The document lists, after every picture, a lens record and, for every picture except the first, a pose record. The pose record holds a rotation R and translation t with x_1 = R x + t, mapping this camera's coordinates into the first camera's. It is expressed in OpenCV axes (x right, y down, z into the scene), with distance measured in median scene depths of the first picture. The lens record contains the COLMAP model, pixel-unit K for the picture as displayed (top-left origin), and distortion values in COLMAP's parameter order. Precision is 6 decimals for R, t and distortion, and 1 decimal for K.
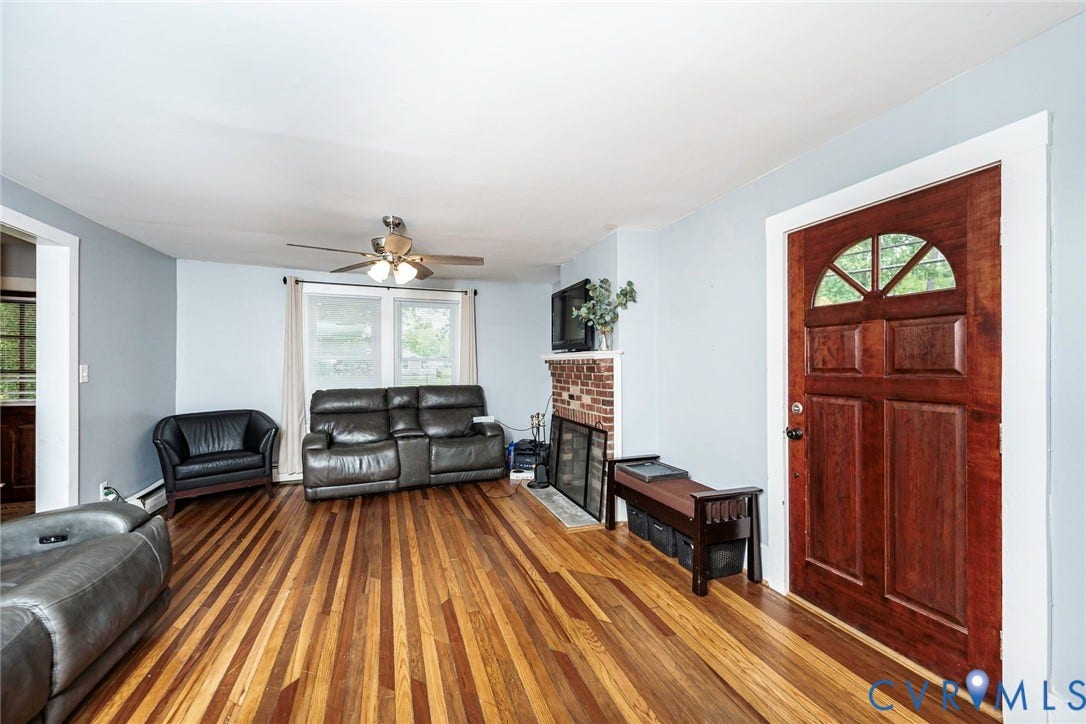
lens RADIAL K [[439.8, 0, 544.3], [0, 439.8, 362.8], [0, 0, 1]] dist [-0.003035, -0.000425]
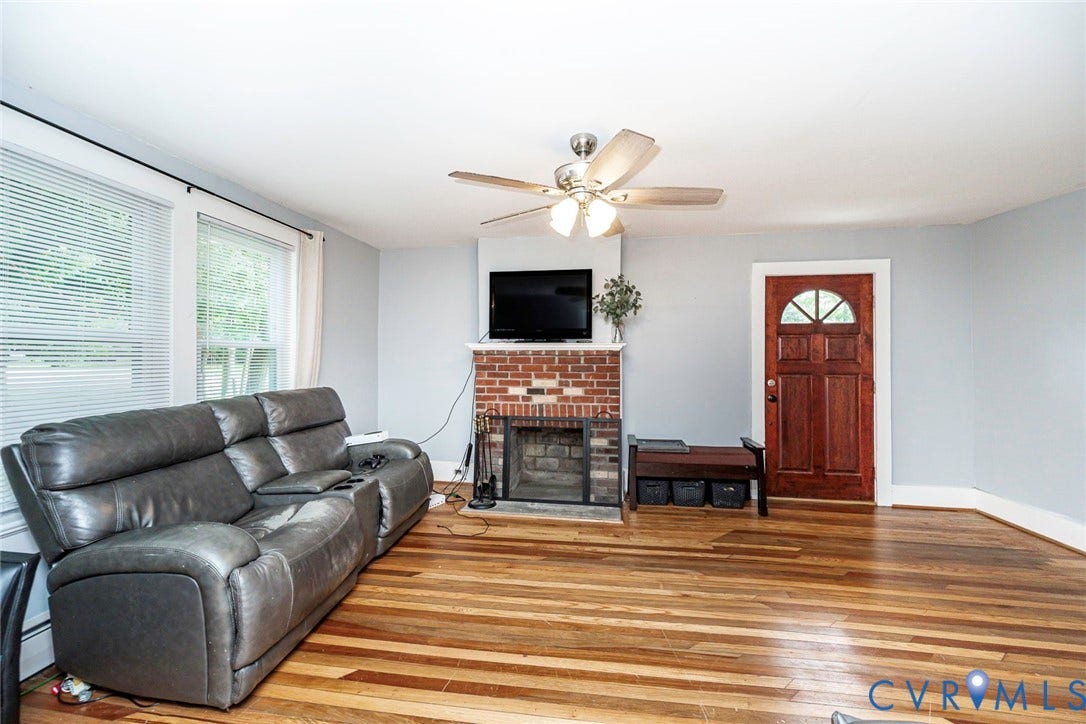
lens RADIAL K [[439.8, 0, 540.8], [0, 439.8, 358.0], [0, 0, 1]] dist [-0.003035, -0.000425]
pose [[0.460635, 0.009686, 0.887537, -1.389361], [-0.006875, 0.999949, -0.007344, 0.029370], [-0.887563, -0.002719, 0.460678, 1.083092]]
